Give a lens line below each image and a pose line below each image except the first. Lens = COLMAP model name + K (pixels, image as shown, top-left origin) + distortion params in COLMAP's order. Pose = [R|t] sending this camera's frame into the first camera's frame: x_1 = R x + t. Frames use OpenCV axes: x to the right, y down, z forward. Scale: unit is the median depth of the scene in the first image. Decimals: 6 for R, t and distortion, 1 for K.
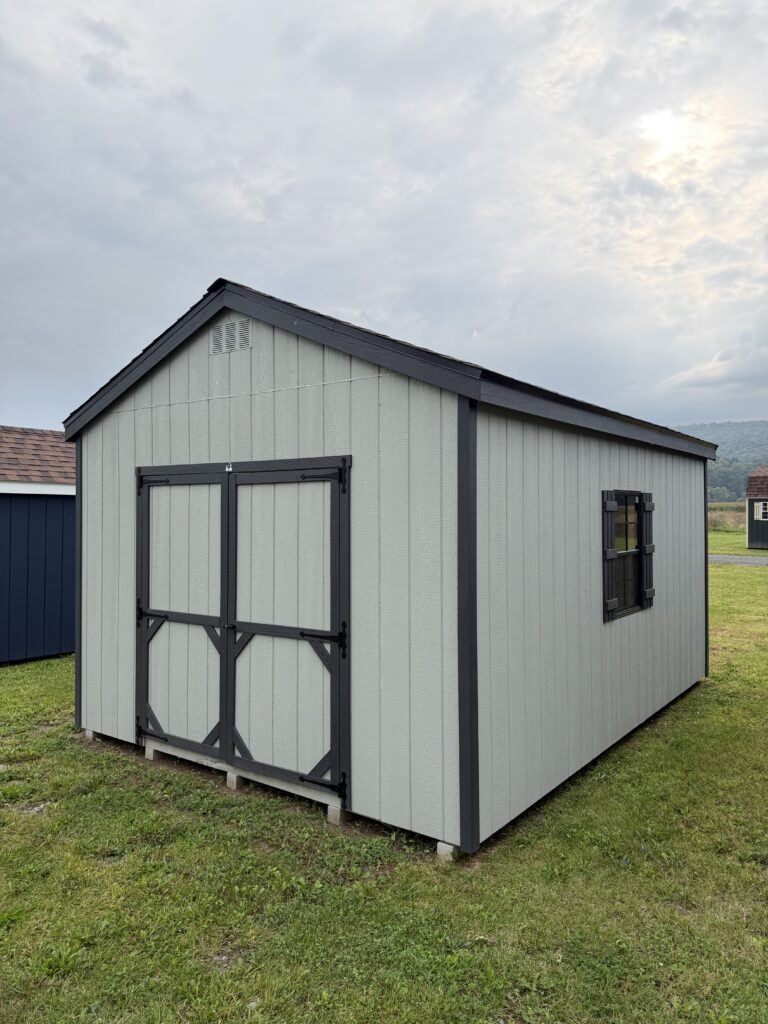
lens RADIAL K [[748.2, 0, 391.6], [0, 748.2, 507.6], [0, 0, 1]] dist [0.007827, 0.003065]
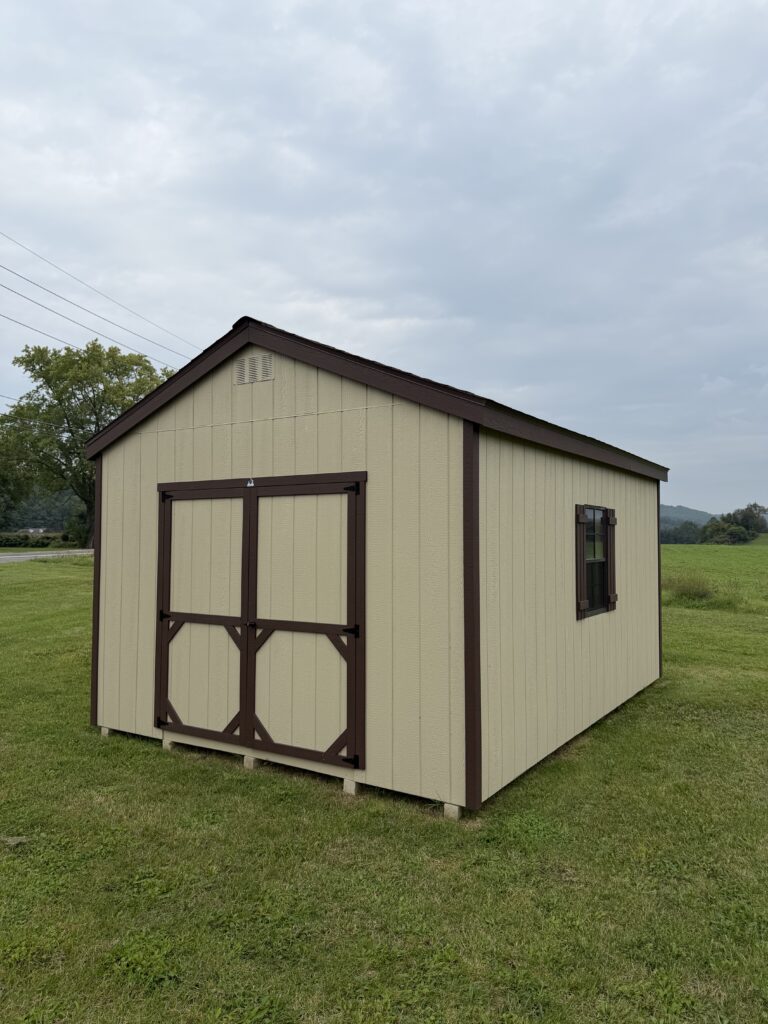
lens RADIAL K [[748.2, 0, 385.4], [0, 748.2, 512.3], [0, 0, 1]] dist [0.007827, 0.003065]
pose [[0.997963, 0.002399, 0.063750, -0.086680], [-0.000096, 0.999348, -0.036102, 0.031525], [-0.063796, 0.036022, 0.997313, -0.135427]]
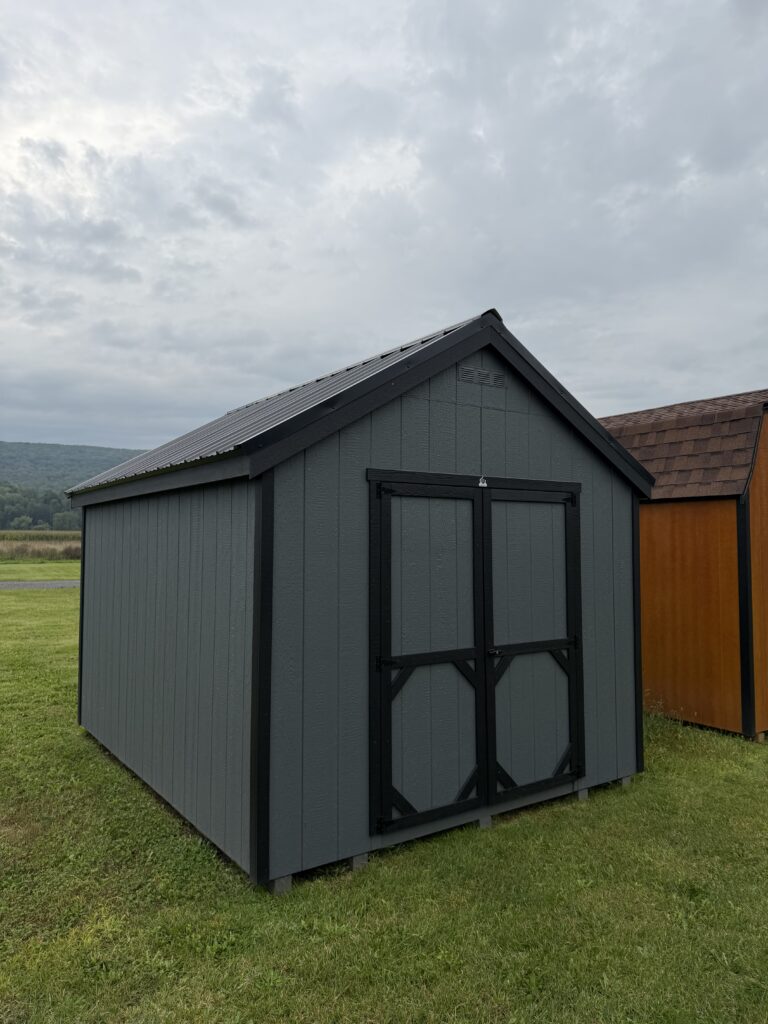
lens RADIAL K [[748.2, 0, 383.9], [0, 748.2, 519.9], [0, 0, 1]] dist [0.007827, 0.003065]
pose [[0.329118, 0.043174, 0.943301, -1.136201], [0.014722, 0.998598, -0.050841, 0.038142], [-0.944174, 0.030620, 0.328021, 0.814518]]
